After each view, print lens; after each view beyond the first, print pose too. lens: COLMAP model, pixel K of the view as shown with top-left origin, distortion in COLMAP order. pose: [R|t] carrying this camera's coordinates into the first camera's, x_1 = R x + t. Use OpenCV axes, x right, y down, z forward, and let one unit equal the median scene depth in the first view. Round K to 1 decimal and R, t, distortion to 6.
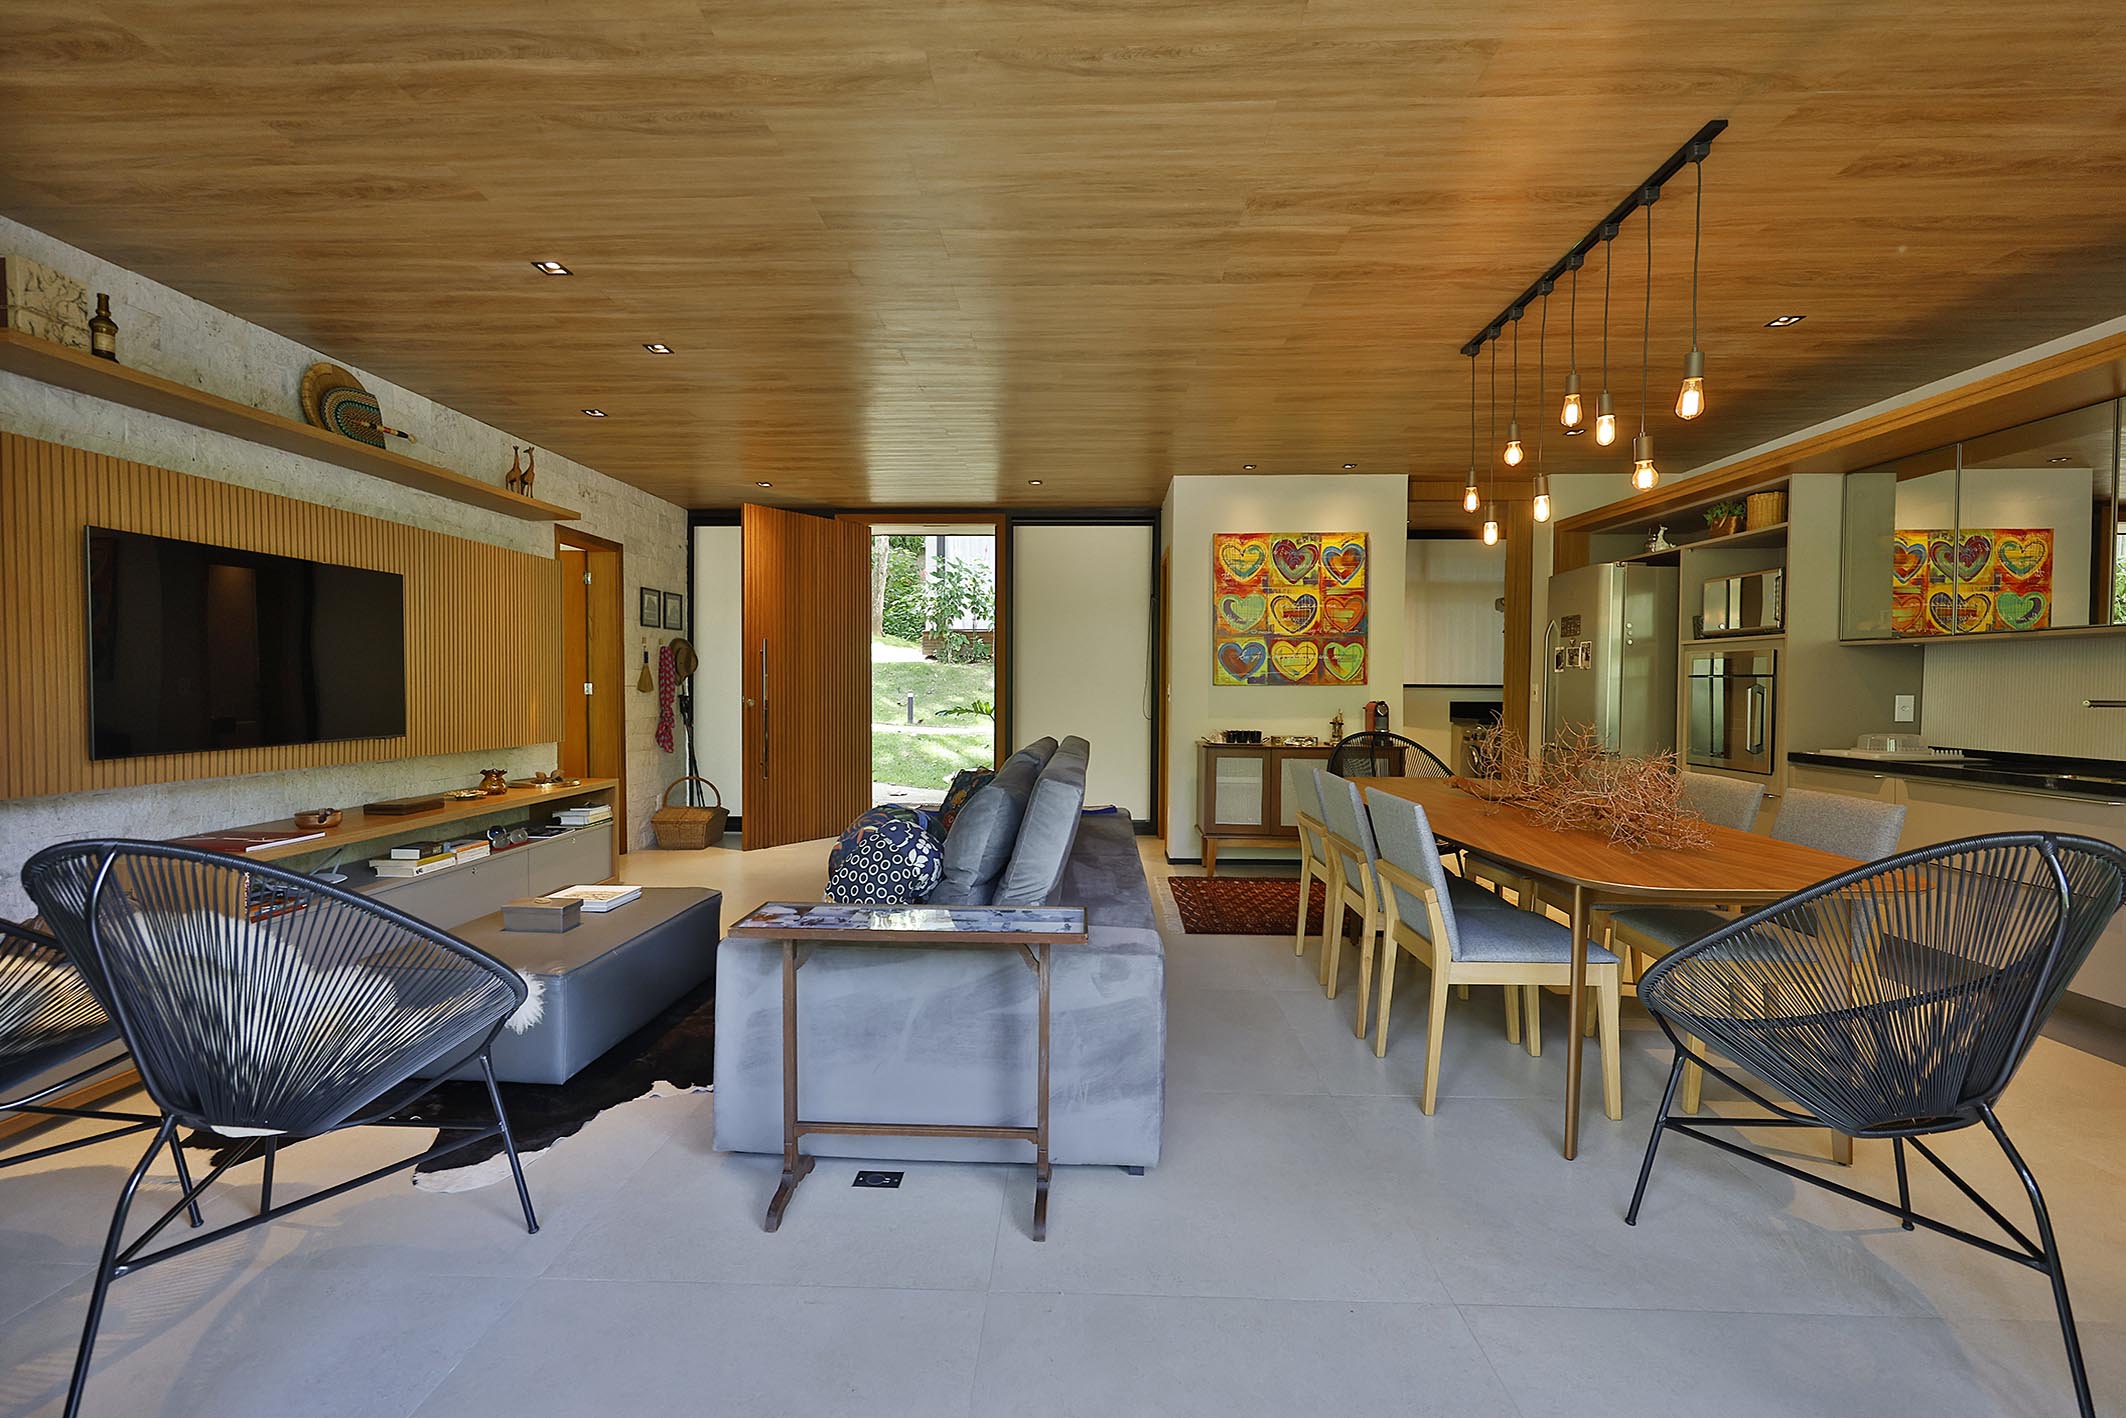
lens RADIAL K [[908.9, 0, 1060.7], [0, 908.9, 707.2], [0, 0, 1]] dist [-0.003284, 0.000828]
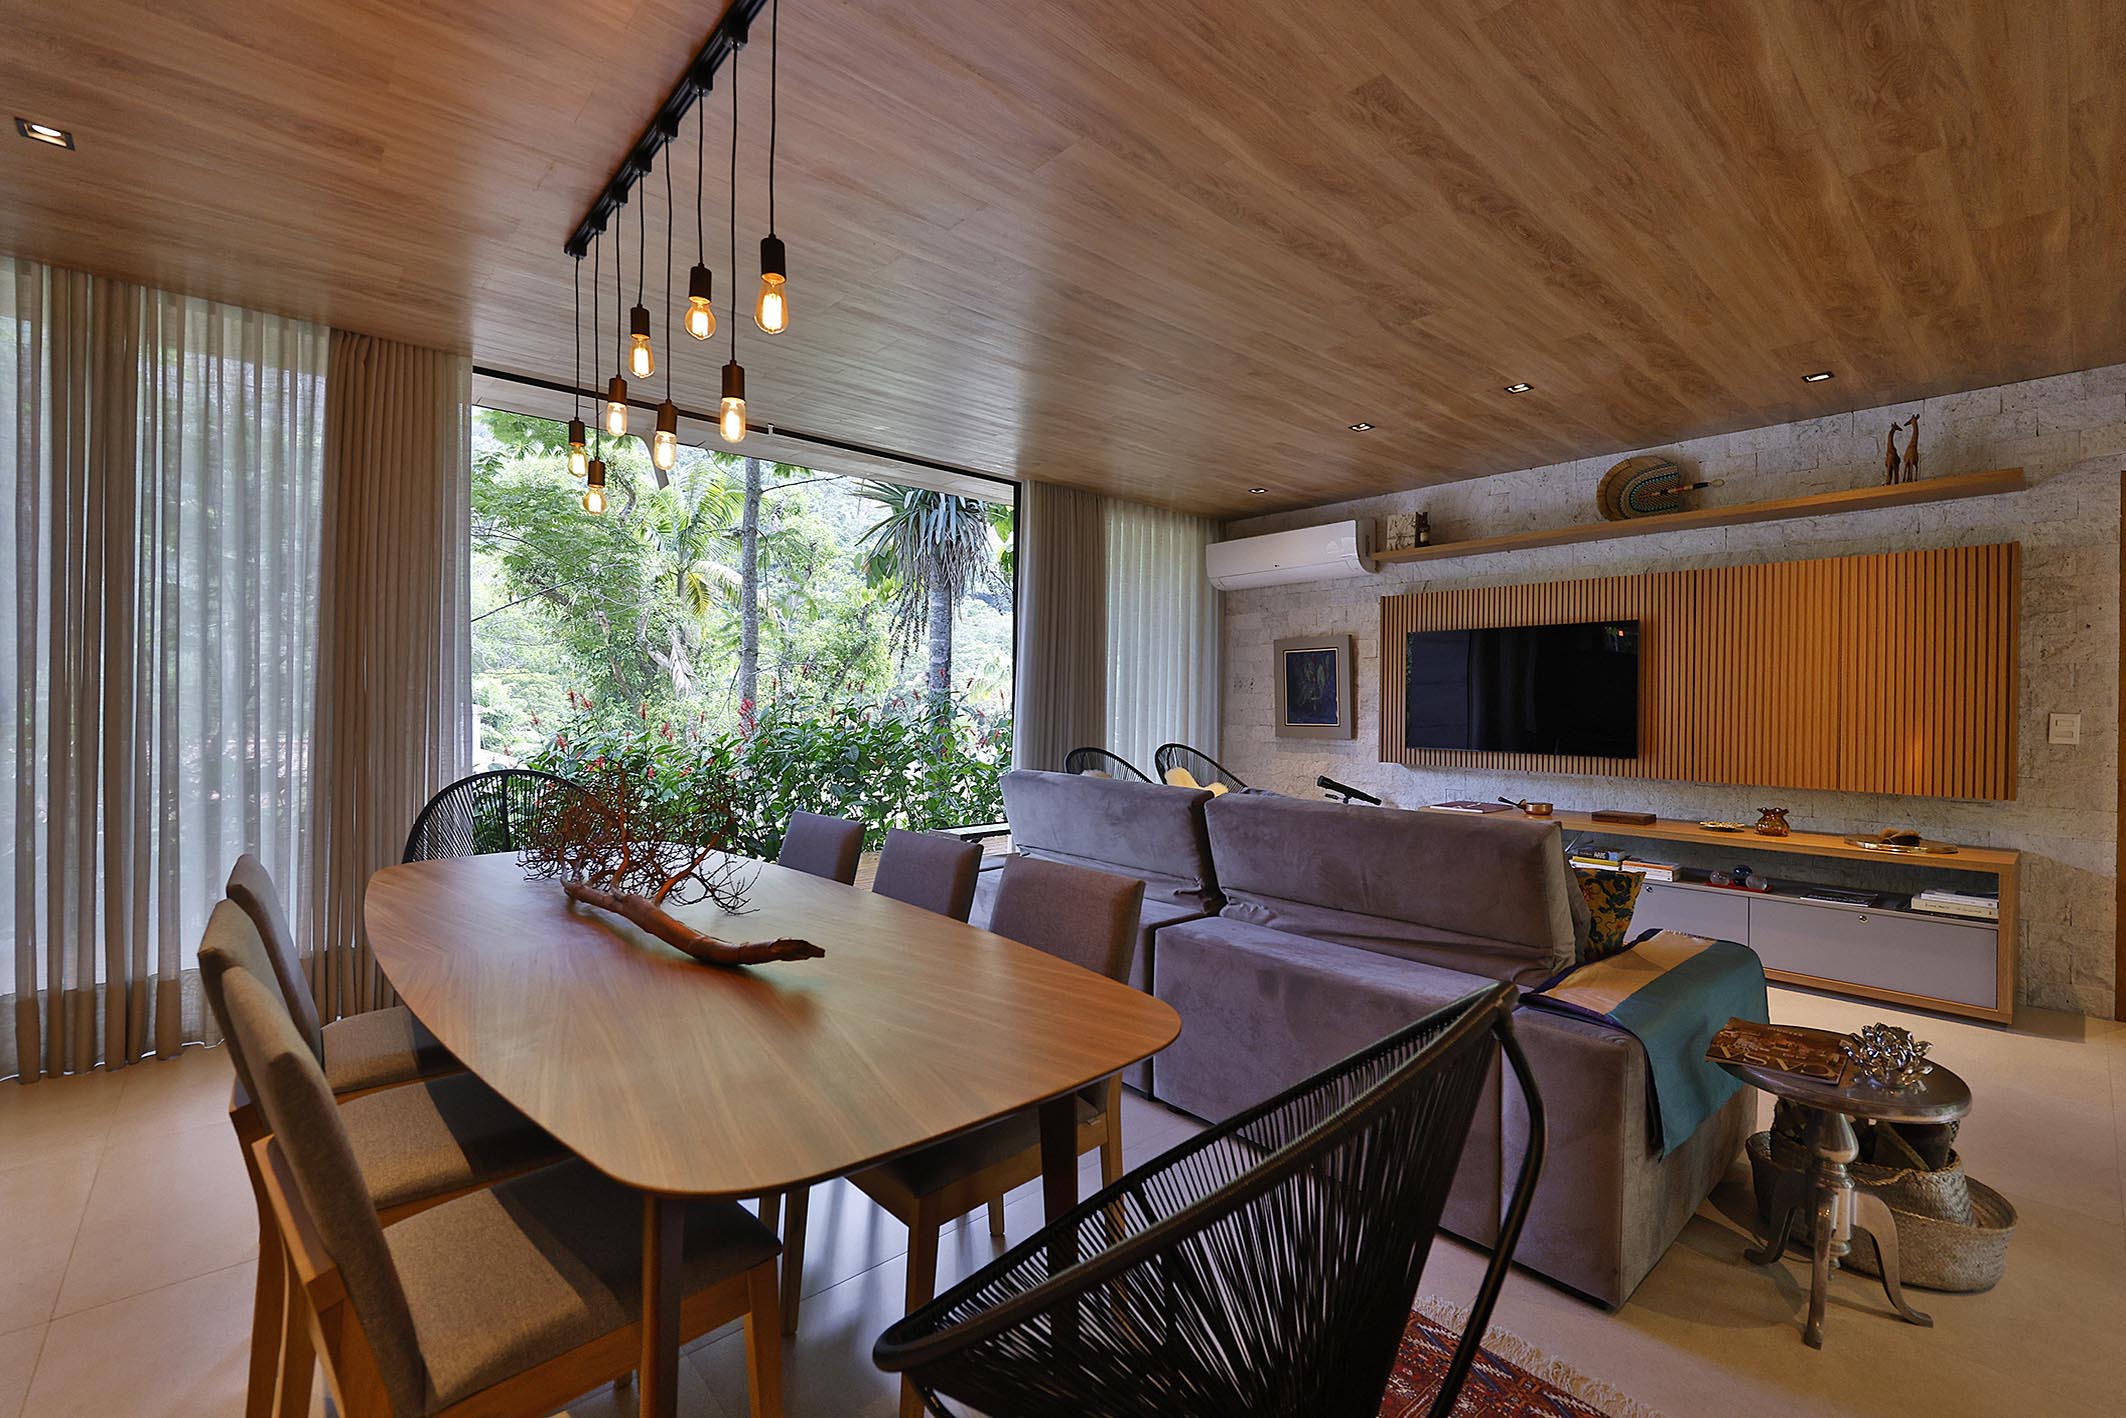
lens RADIAL K [[908.9, 0, 1055.4], [0, 908.9, 704.9], [0, 0, 1]] dist [-0.003284, 0.000828]
pose [[-0.721090, -0.006302, -0.692812, 0.547577], [-0.027484, 0.999432, 0.019515, -0.034683], [0.692296, 0.033114, -0.720854, 1.174503]]
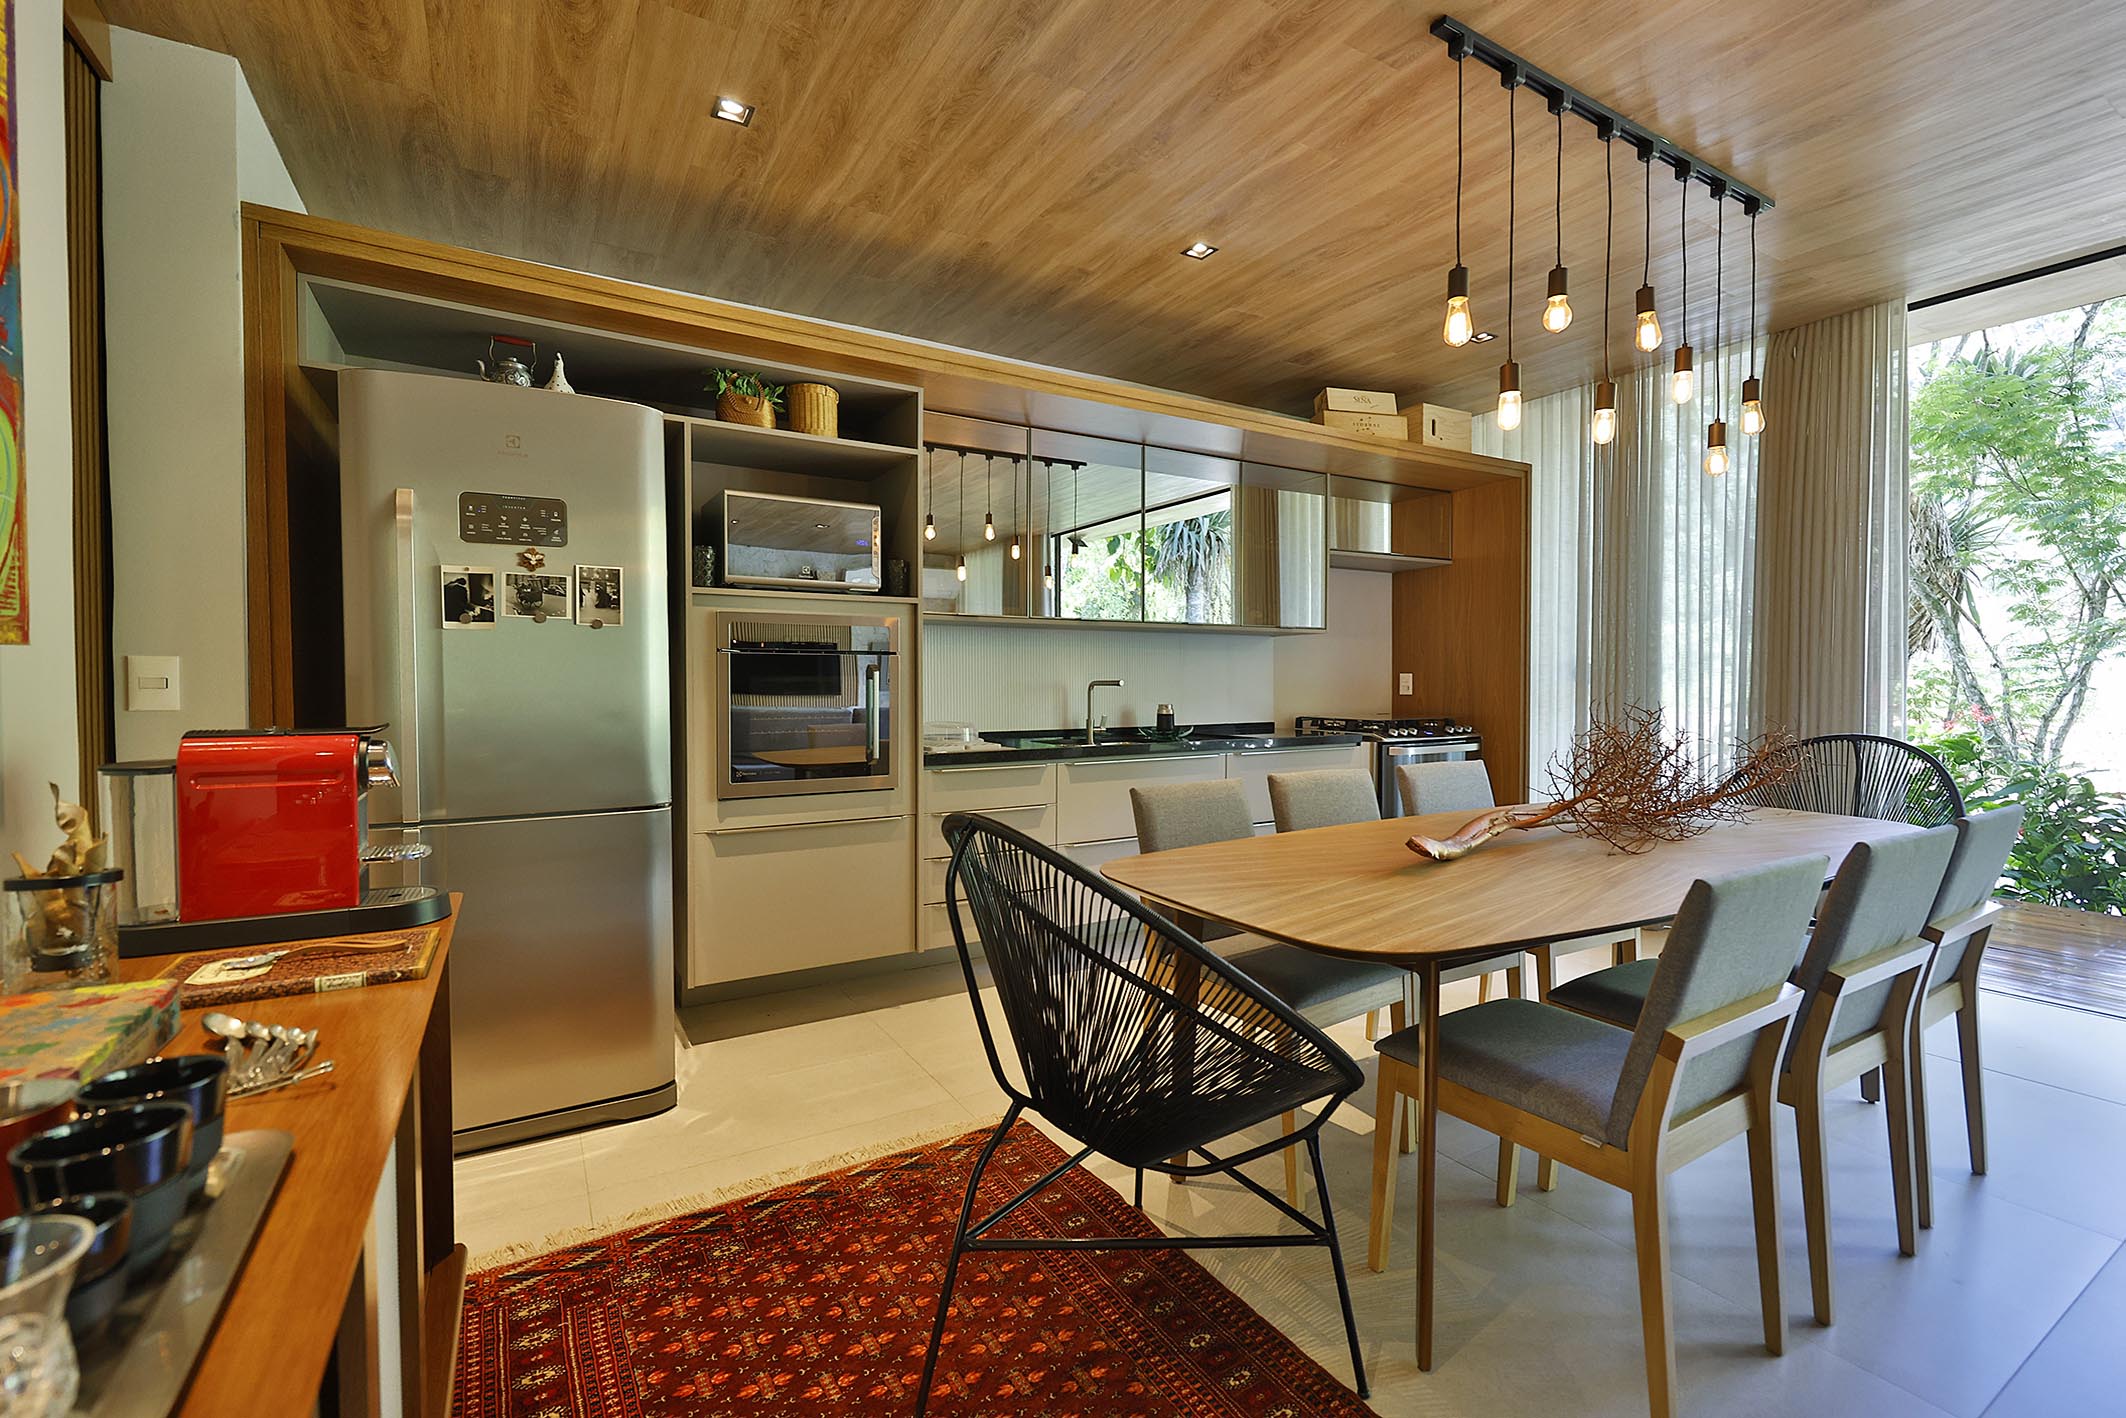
lens RADIAL K [[908.9, 0, 1052.1], [0, 908.9, 702.7], [0, 0, 1]] dist [-0.003284, 0.000828]
pose [[-0.538137, -0.027475, 0.842409, 0.094584], [0.019816, 0.998780, 0.045234, -0.024556], [-0.842624, 0.041035, -0.536936, 1.239769]]
